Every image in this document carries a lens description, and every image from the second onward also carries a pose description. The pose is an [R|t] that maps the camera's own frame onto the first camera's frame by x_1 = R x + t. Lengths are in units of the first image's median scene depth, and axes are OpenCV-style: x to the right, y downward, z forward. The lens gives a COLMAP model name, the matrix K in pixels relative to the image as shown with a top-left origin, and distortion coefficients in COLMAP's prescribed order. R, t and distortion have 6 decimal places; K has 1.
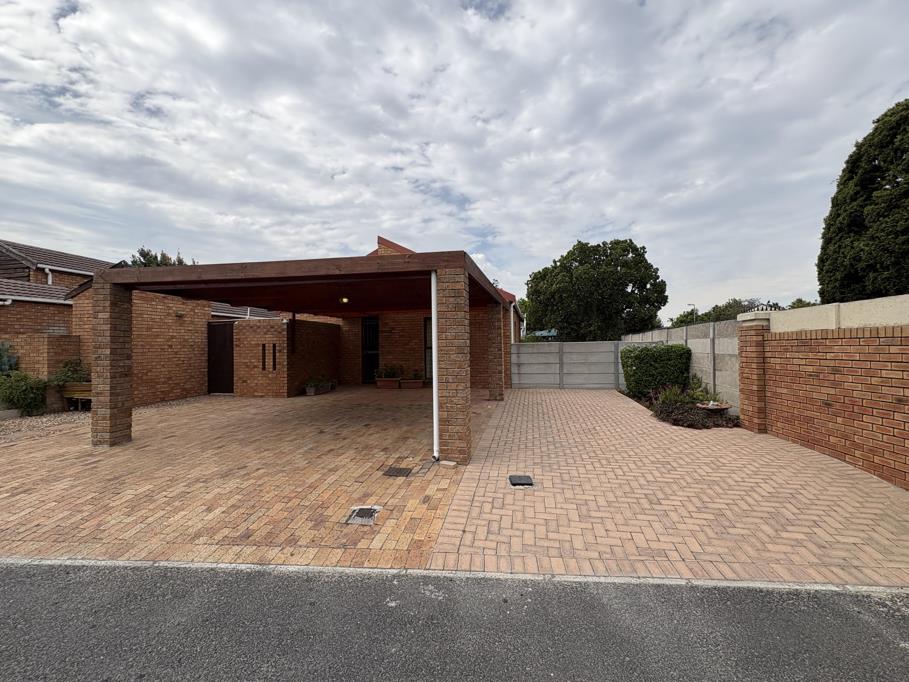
lens RADIAL K [[396.1, 0, 454.5], [0, 396.1, 341.0], [0, 0, 1]] dist [0.001248, -0.000001]
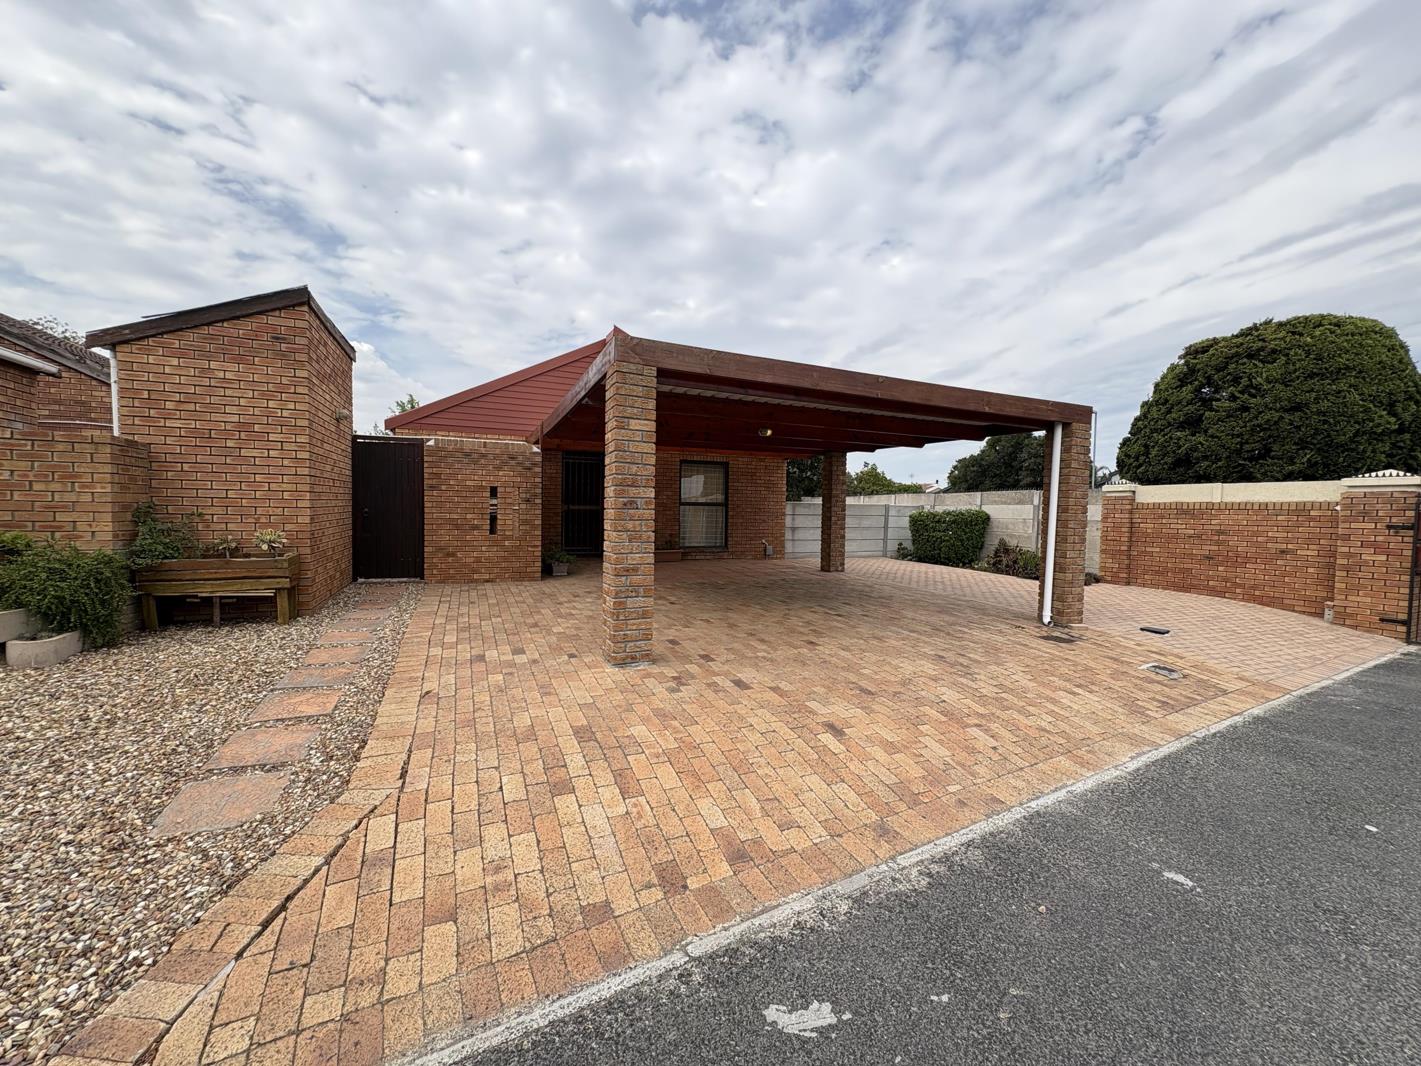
lens RADIAL K [[568.2, 0, 710.5], [0, 568.2, 533.0], [0, 0, 1]] dist [0.000588, -0.000096]
pose [[0.821021, 0.005254, 0.570874, -1.444289], [-0.040024, 0.998027, 0.048376, 0.045770], [-0.569493, -0.062567, 0.819611, 0.354665]]
